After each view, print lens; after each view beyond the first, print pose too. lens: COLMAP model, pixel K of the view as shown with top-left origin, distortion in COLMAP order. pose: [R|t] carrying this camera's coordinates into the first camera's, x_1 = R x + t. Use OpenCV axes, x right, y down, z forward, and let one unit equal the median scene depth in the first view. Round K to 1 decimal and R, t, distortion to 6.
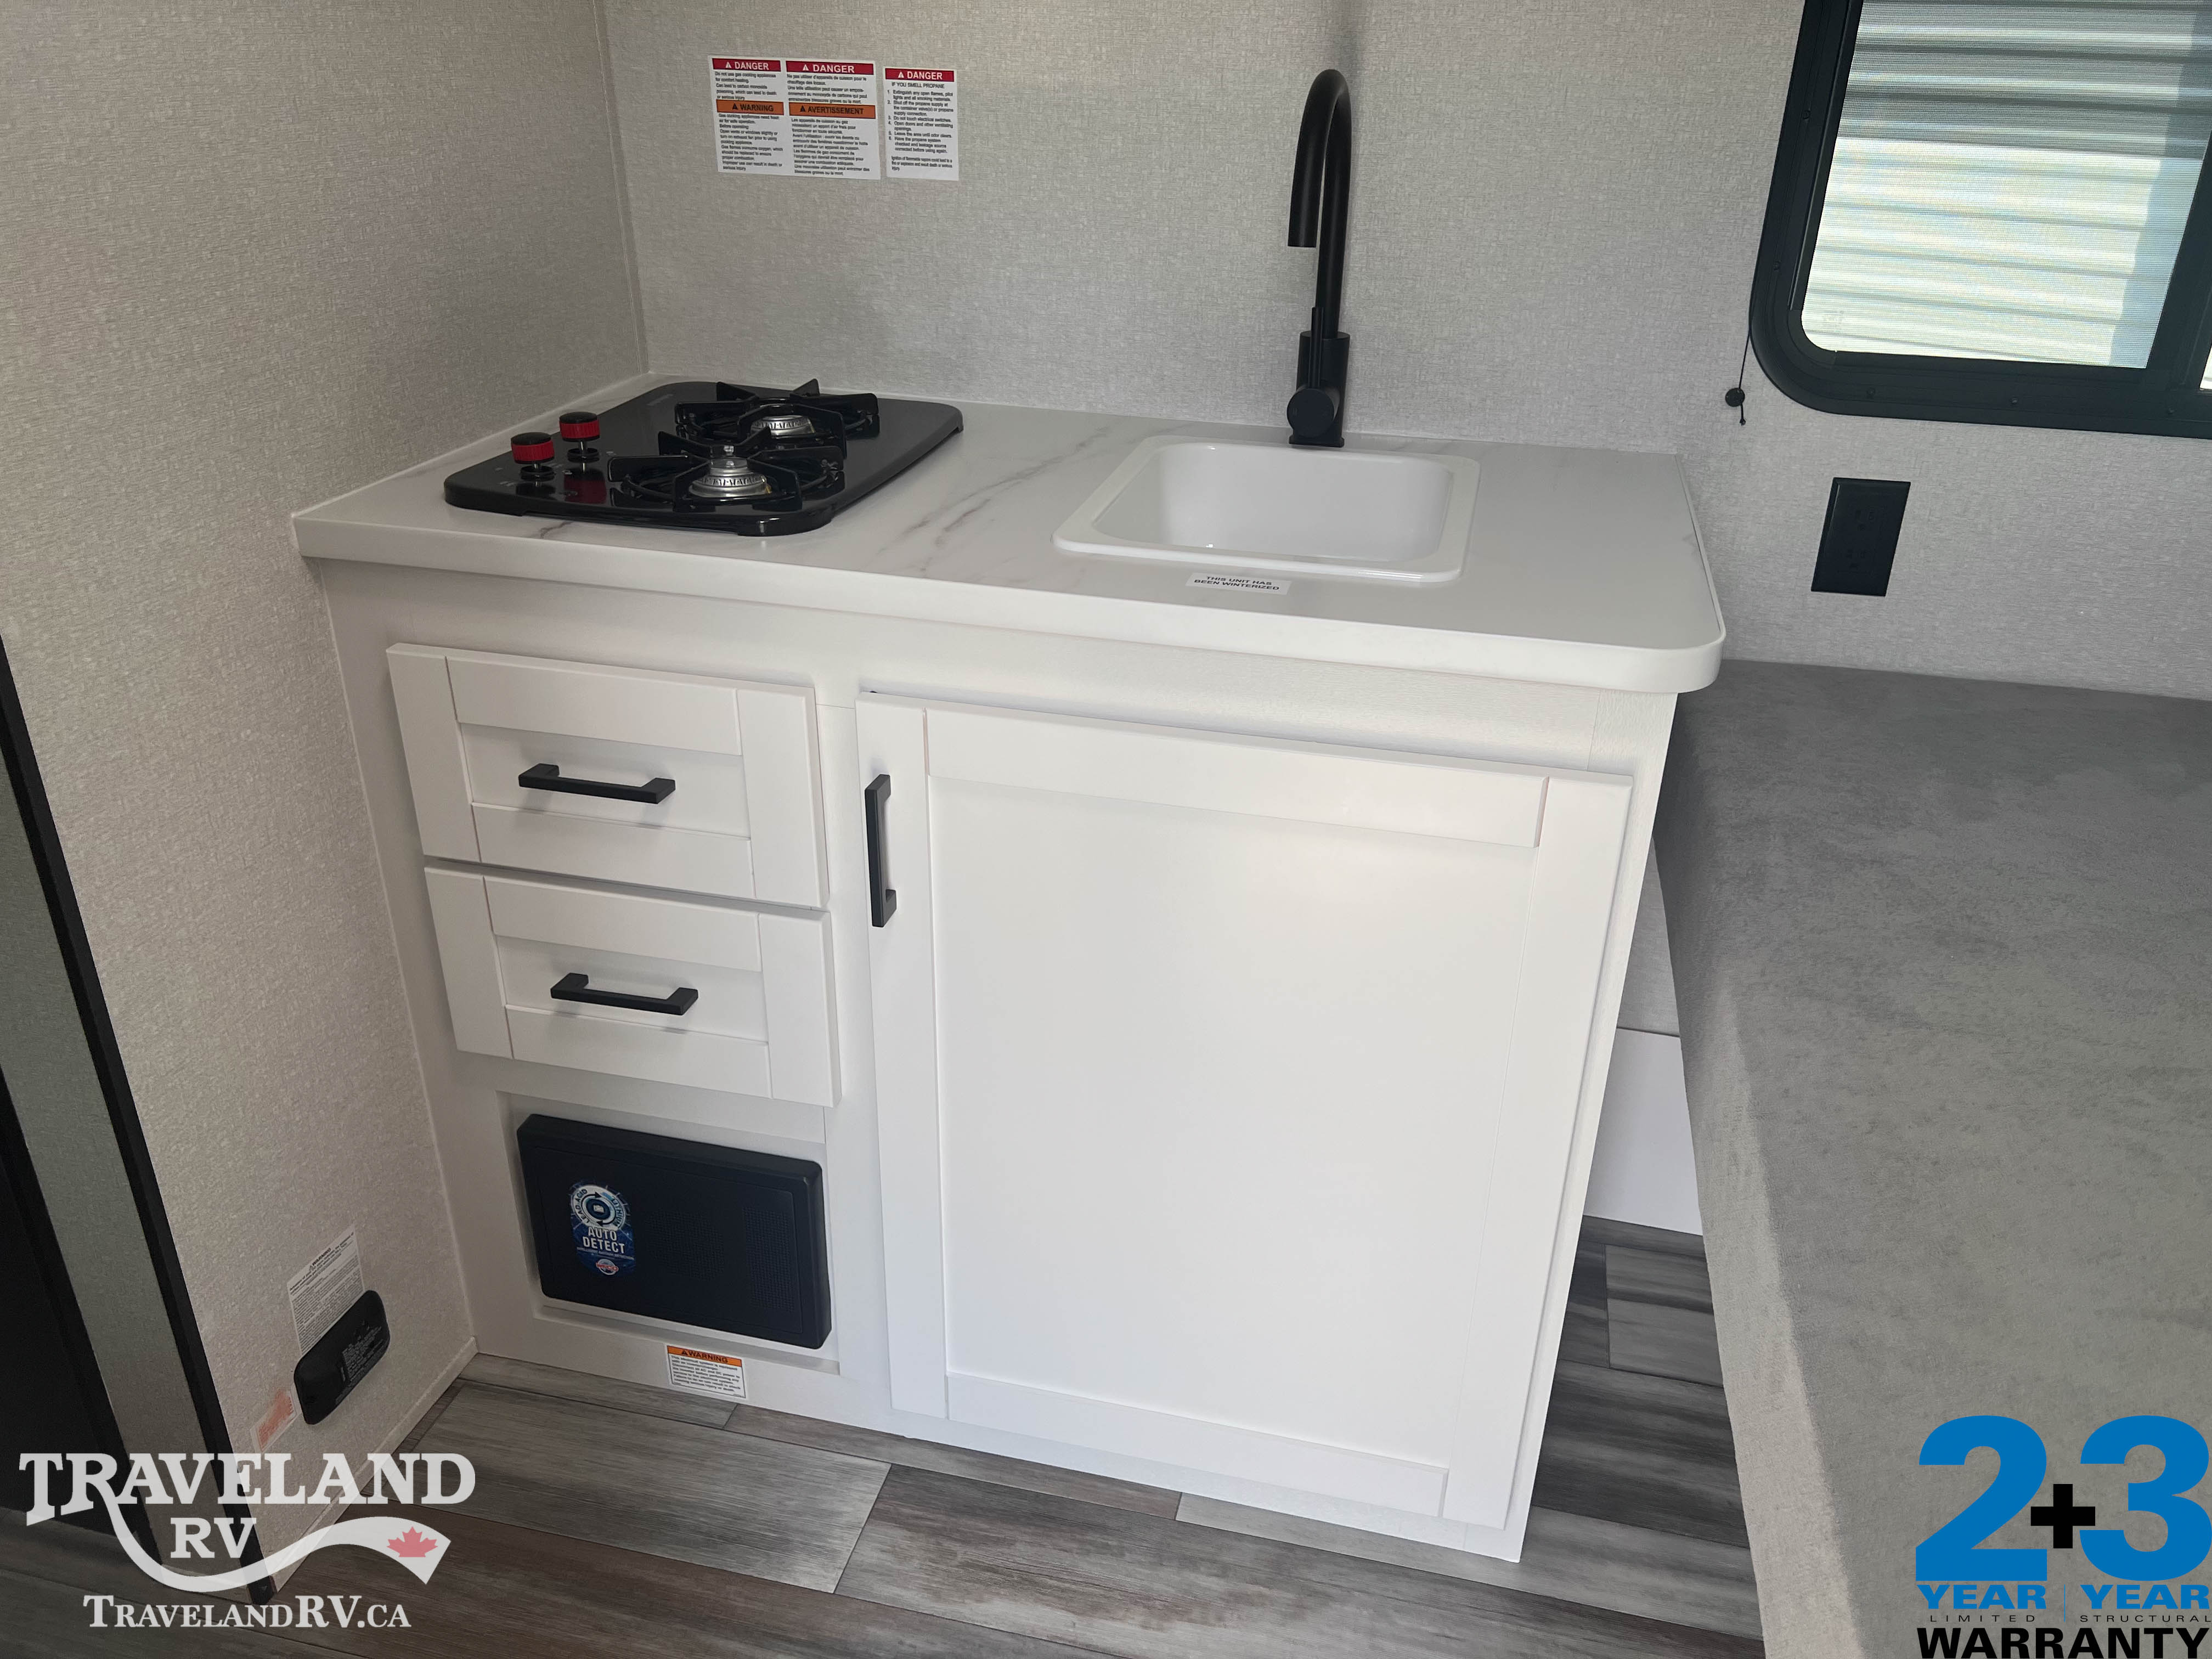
lens RADIAL K [[1659.0, 0, 1118.1], [0, 1659.0, 806.1], [0, 0, 1]] dist [0.053709, -0.063940]
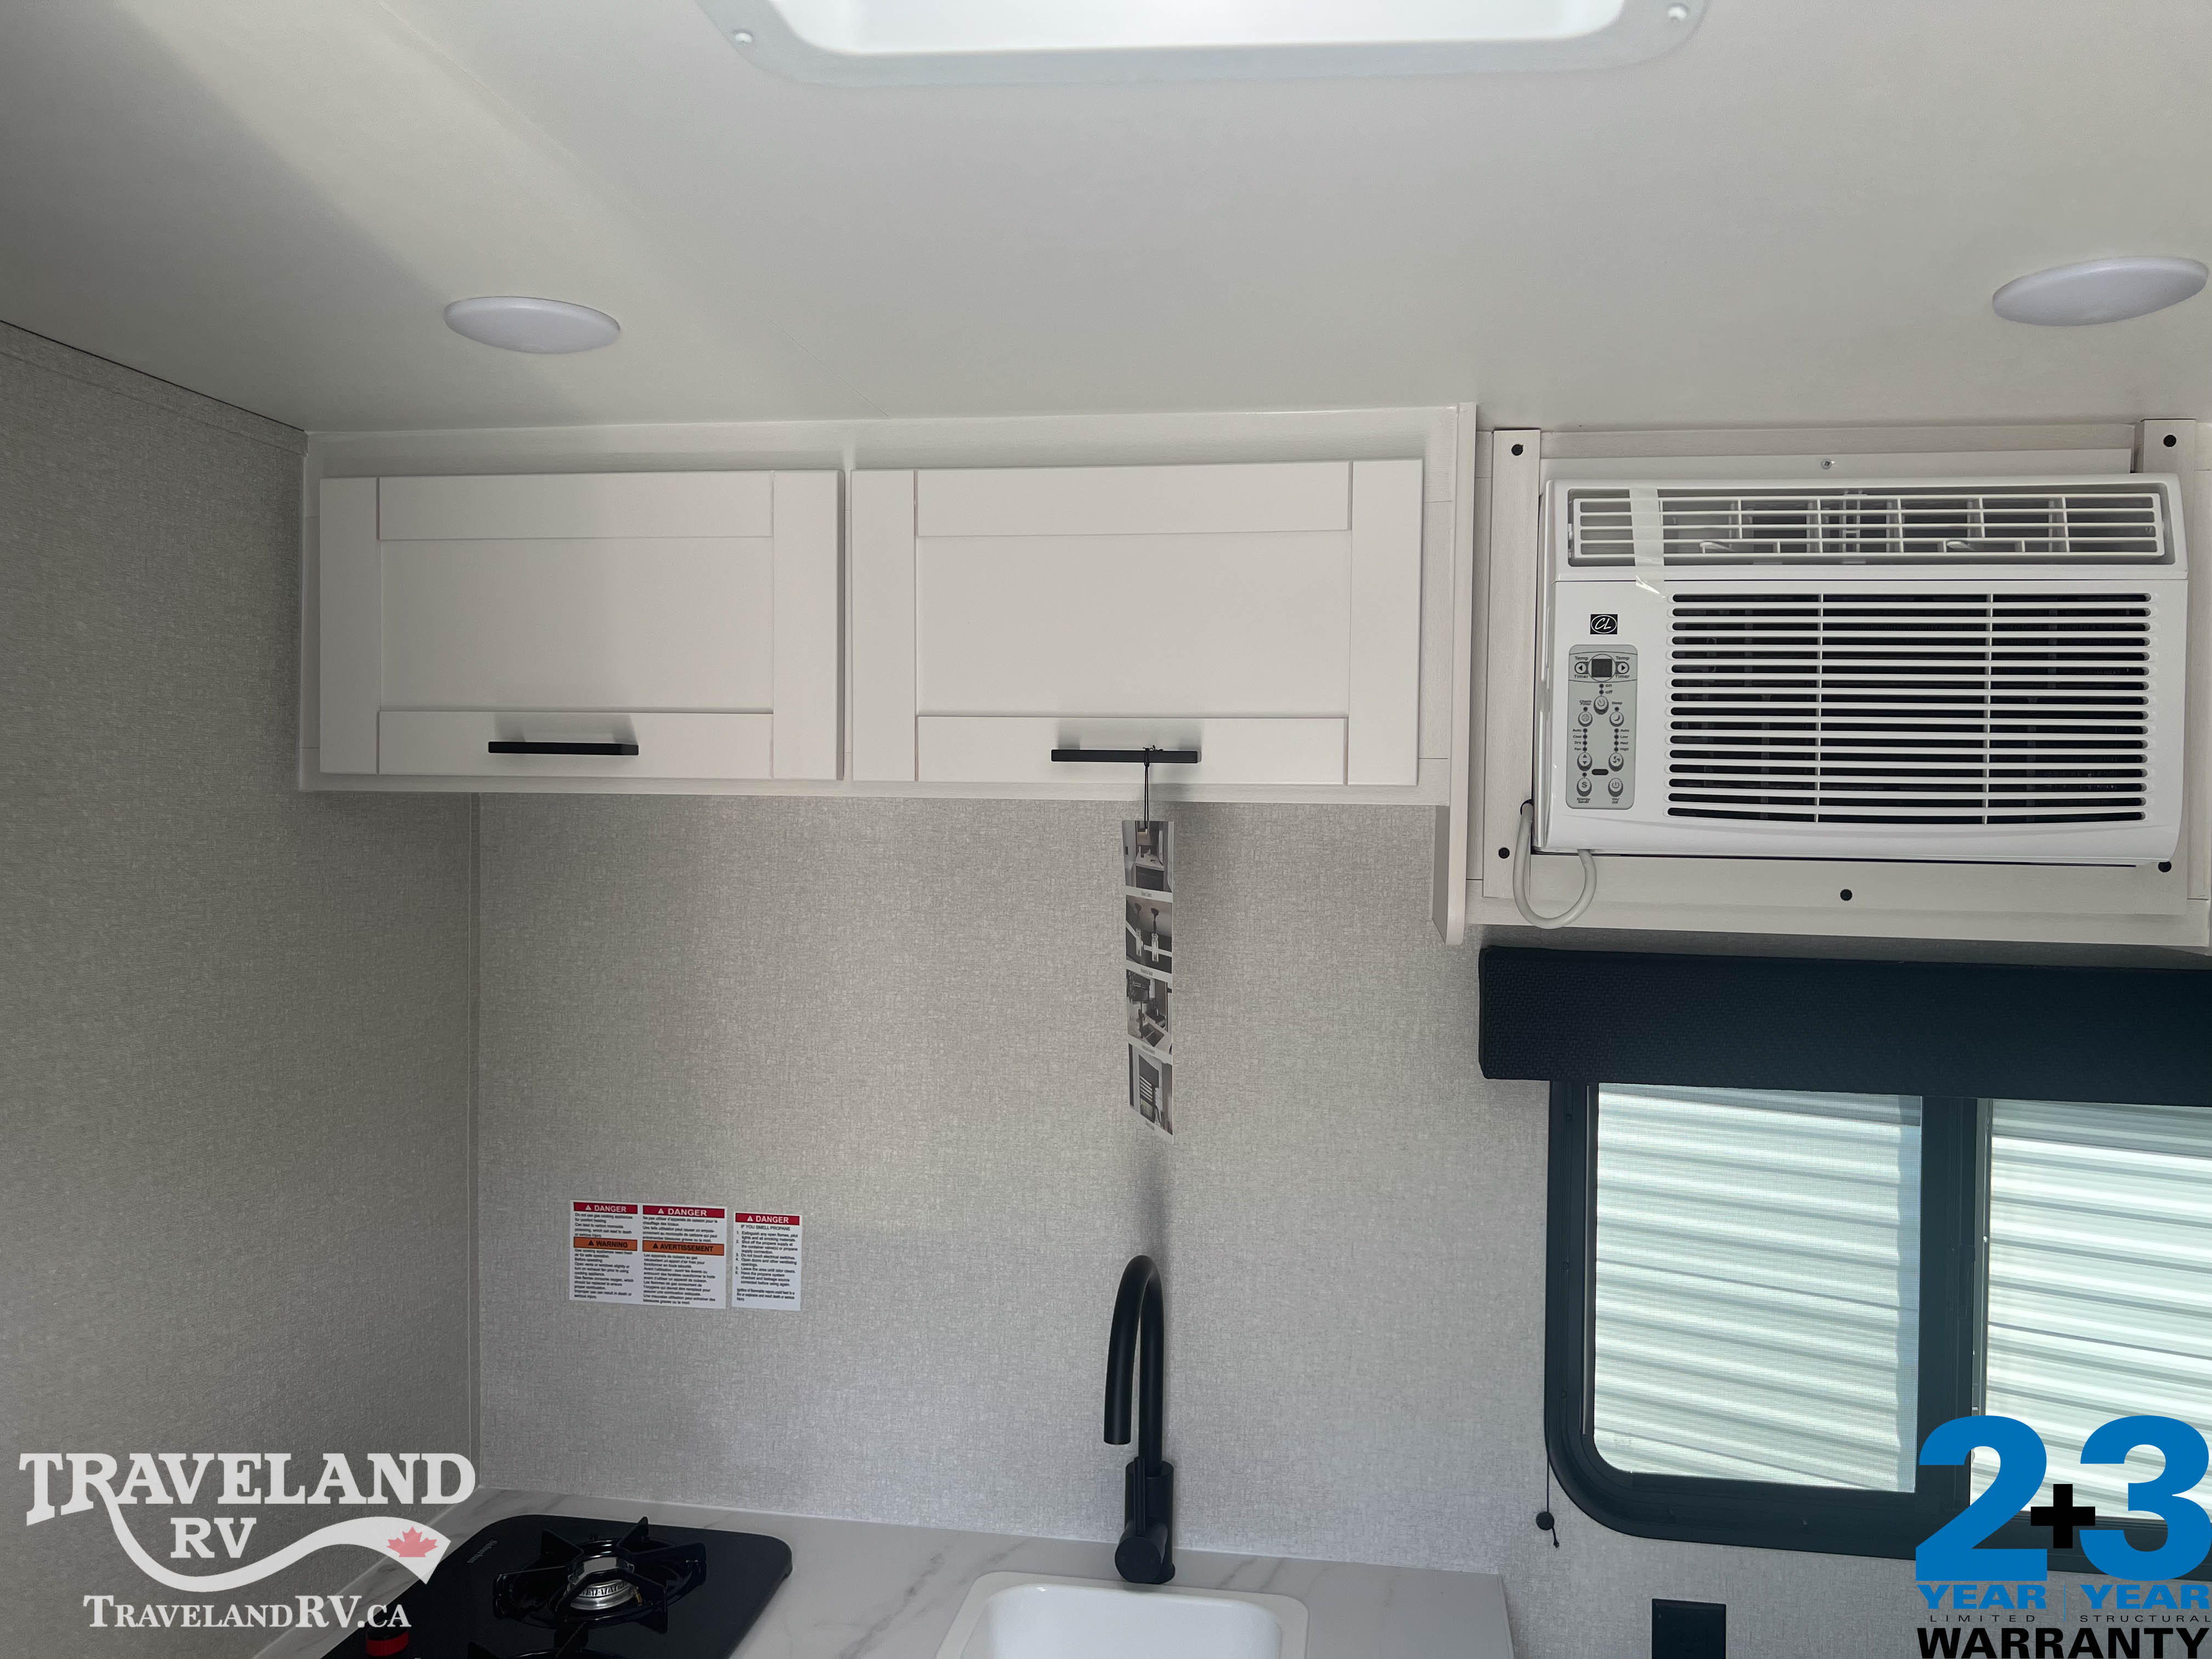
lens RADIAL K [[1659.0, 0, 1118.1], [0, 1659.0, 806.1], [0, 0, 1]] dist [0.053709, -0.063940]
pose [[0.997073, -0.005452, 0.076256, 0.026918], [0.036681, 0.909259, -0.414612, -0.221133], [-0.067076, 0.416195, 0.906798, -0.107064]]
